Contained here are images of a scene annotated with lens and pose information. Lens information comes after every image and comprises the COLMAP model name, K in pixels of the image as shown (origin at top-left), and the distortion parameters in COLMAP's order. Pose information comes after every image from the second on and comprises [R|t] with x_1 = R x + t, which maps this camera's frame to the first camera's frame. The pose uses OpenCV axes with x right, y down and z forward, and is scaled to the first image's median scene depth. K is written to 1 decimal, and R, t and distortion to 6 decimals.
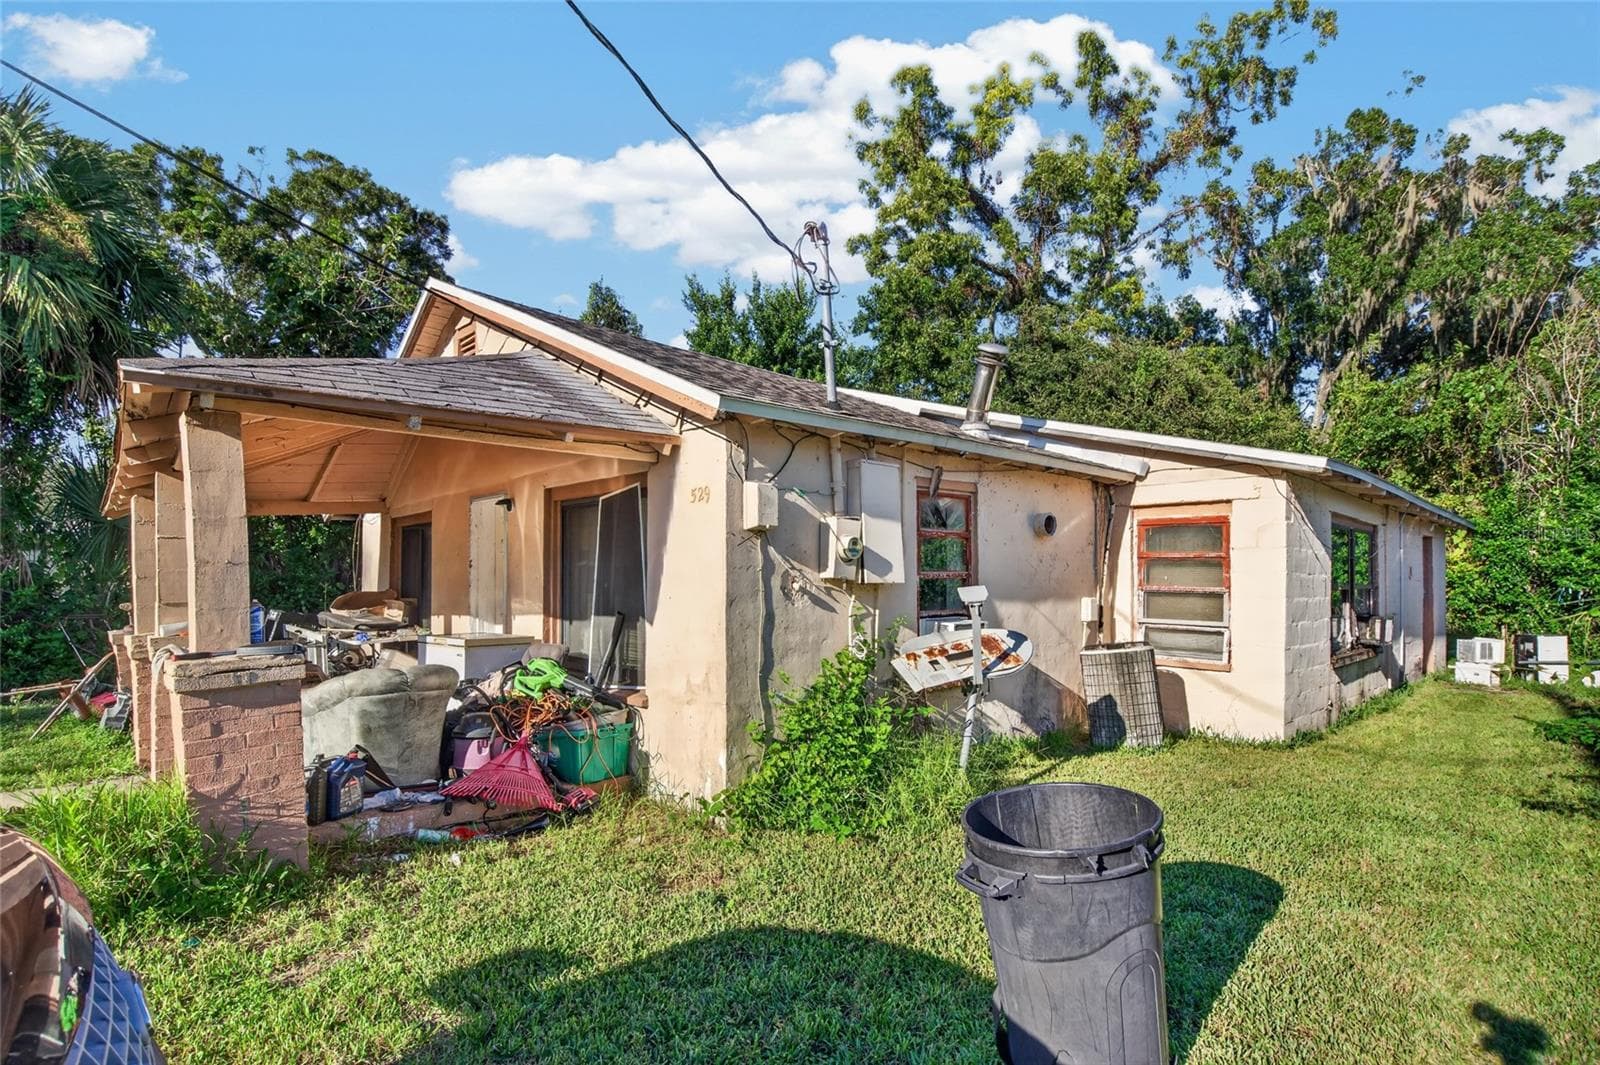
lens RADIAL K [[792.9, 0, 805.0], [0, 792.9, 570.8], [0, 0, 1]] dist [0.002292, -0.001212]
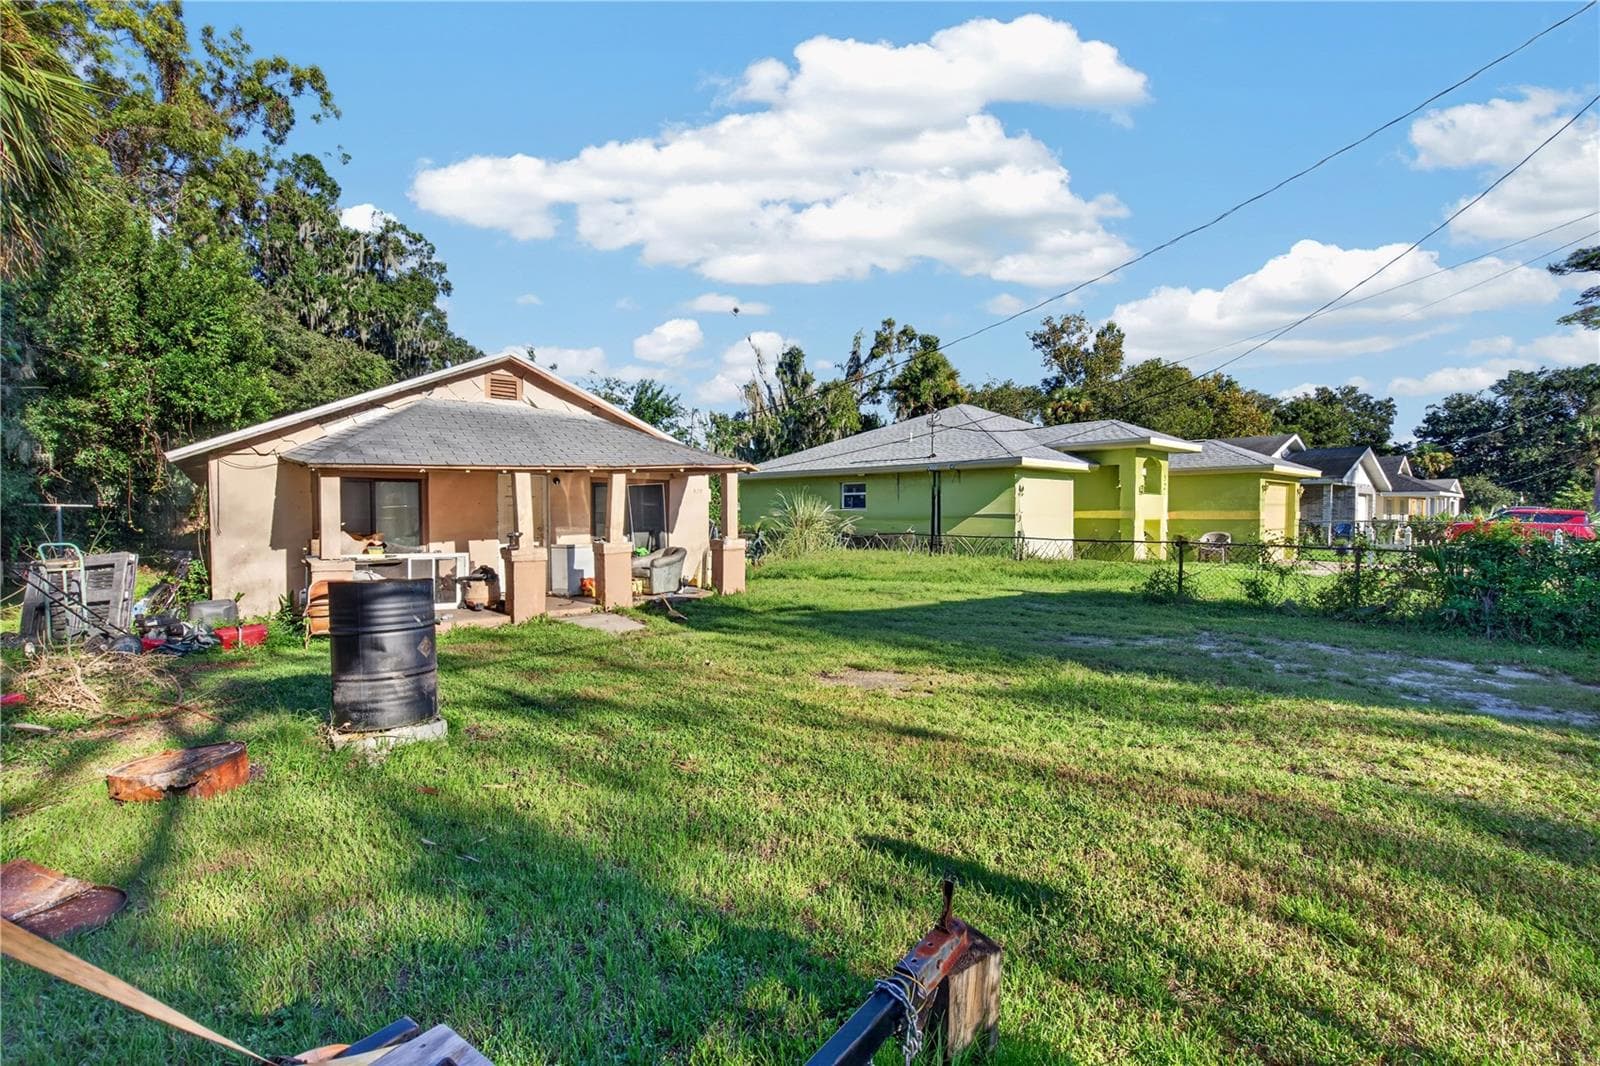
lens RADIAL K [[768.7, 0, 800.8], [0, 768.7, 537.5], [0, 0, 1]] dist [0.002024, -0.003762]
pose [[0.121831, -0.031185, 0.992061, -0.547537], [-0.013987, 0.999353, 0.033131, -0.002464], [-0.992452, -0.017912, 0.121316, 0.032263]]
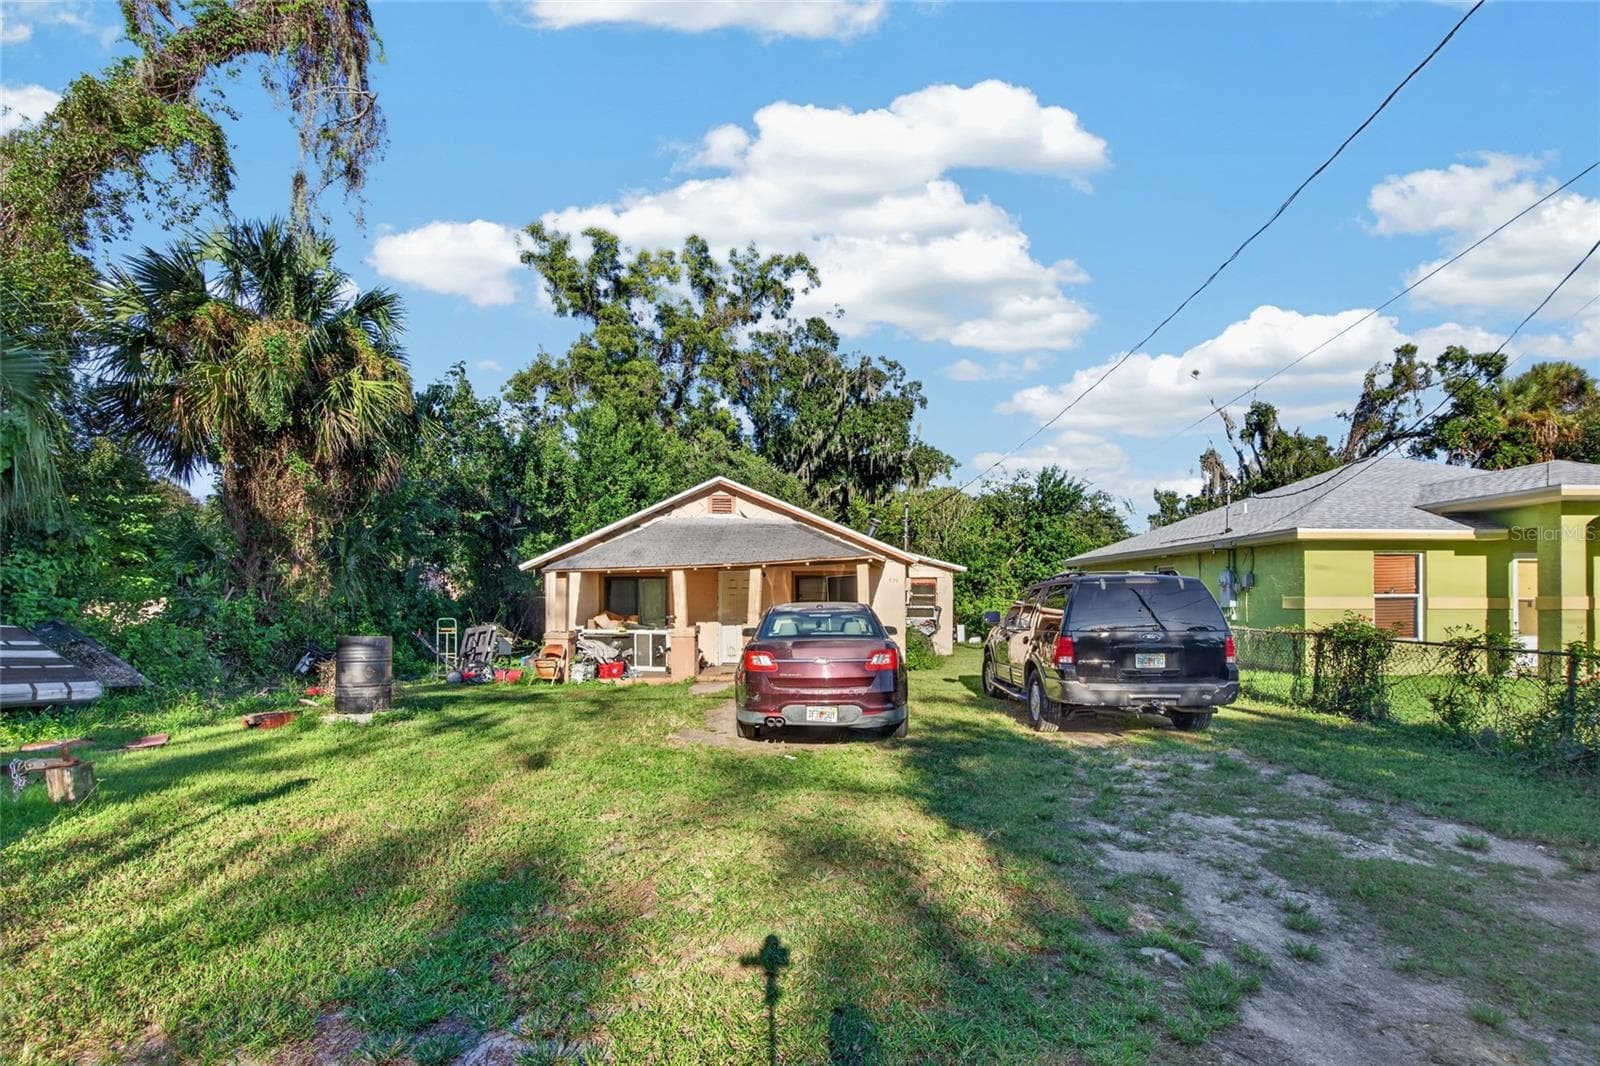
lens RADIAL K [[788.8, 0, 795.7], [0, 788.8, 593.3], [0, 0, 1]] dist [0.002326, -0.000003]
pose [[0.747002, 0.007105, 0.664784, -0.472578], [-0.006817, 0.999972, -0.003028, -0.004294], [-0.664787, -0.002270, 0.747030, -0.226687]]
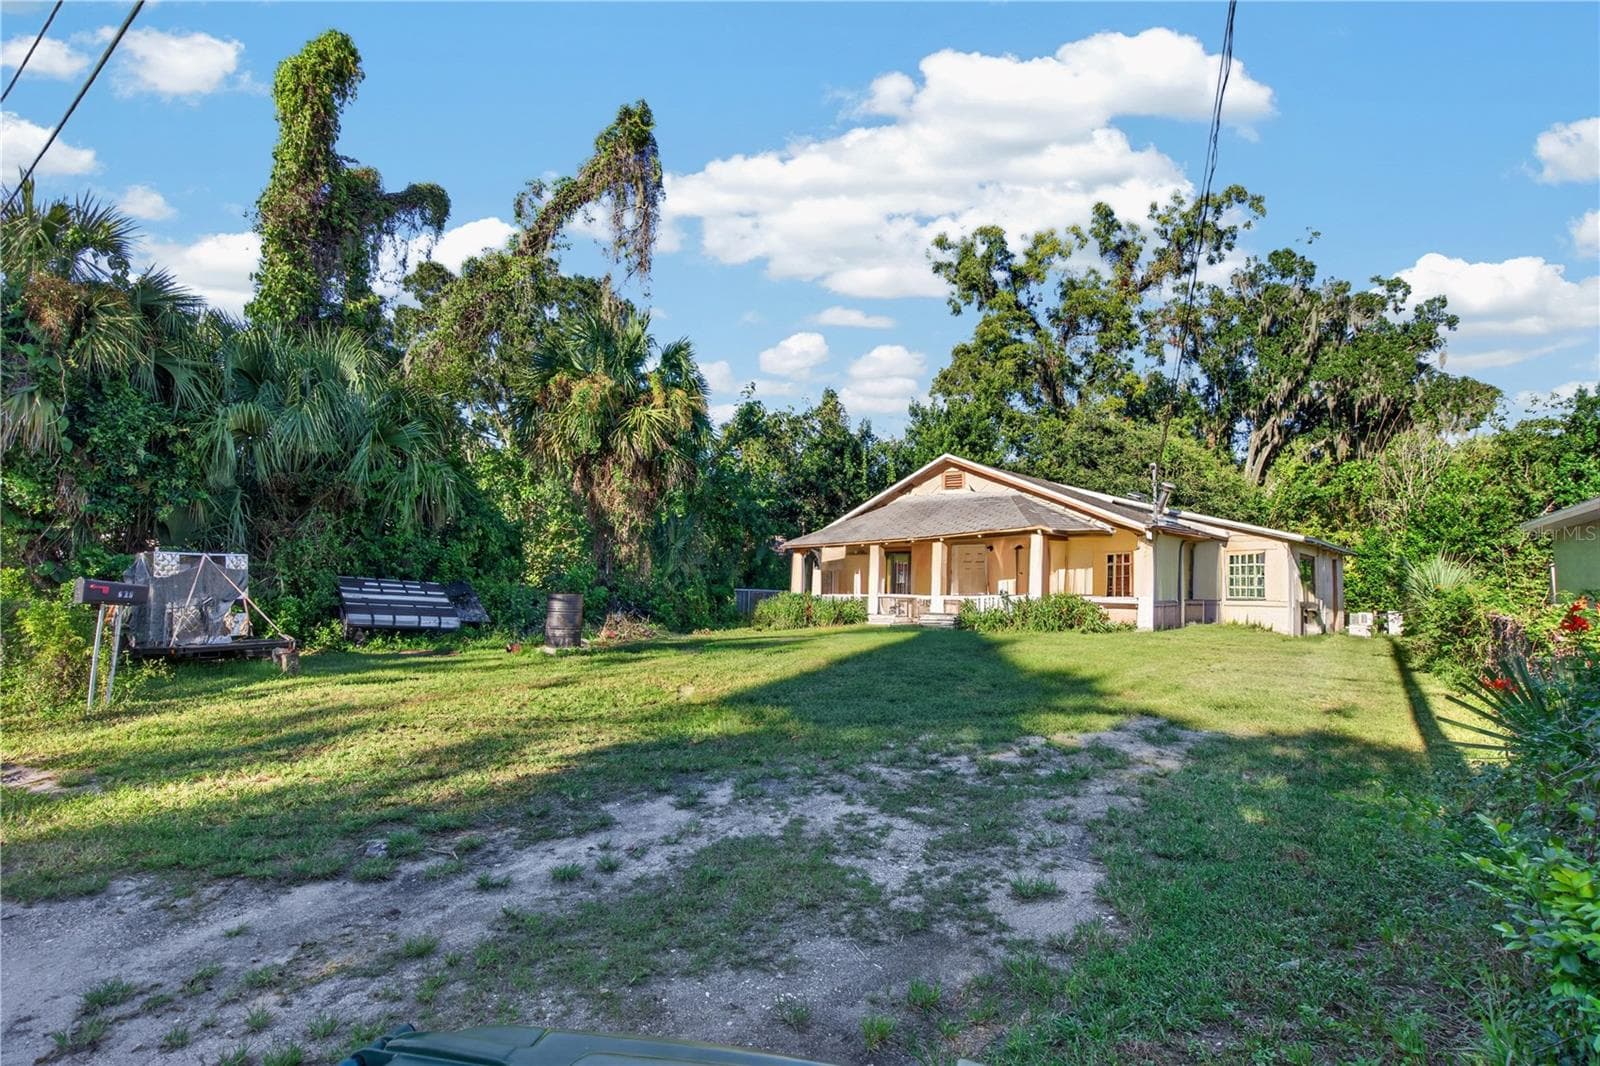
lens RADIAL K [[768.7, 0, 800.8], [0, 768.7, 537.5], [0, 0, 1]] dist [0.002024, -0.003762]
pose [[0.997395, 0.014144, 0.070730, -0.276216], [-0.011388, 0.999166, -0.039217, -0.003535], [-0.071226, 0.038310, 0.996724, -0.332359]]
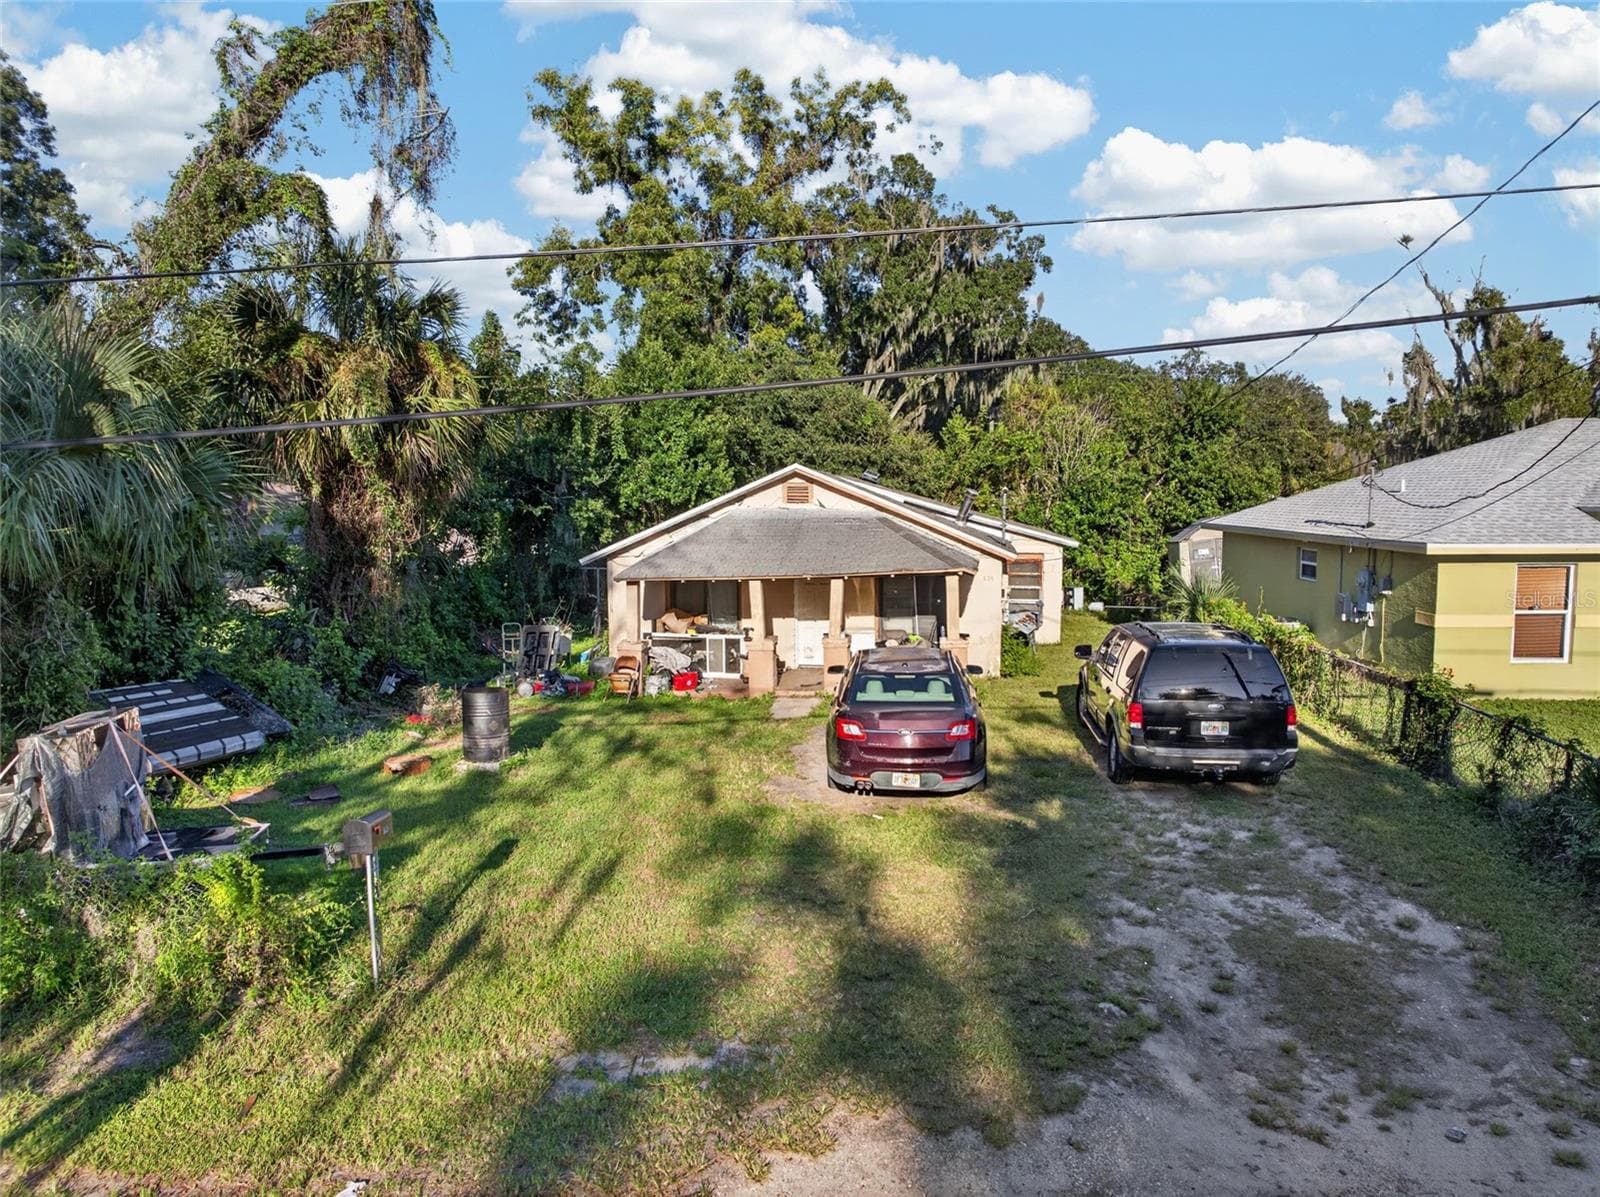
lens RADIAL K [[1091.5, 0, 805.7], [0, 1091.5, 571.5], [0, 0, 1]] dist [-0.005787, -0.003956]
pose [[0.787395, -0.049667, 0.614445, -0.577710], [-0.003948, 0.996322, 0.085595, -0.084438], [-0.616437, -0.069823, 0.784303, -0.338387]]
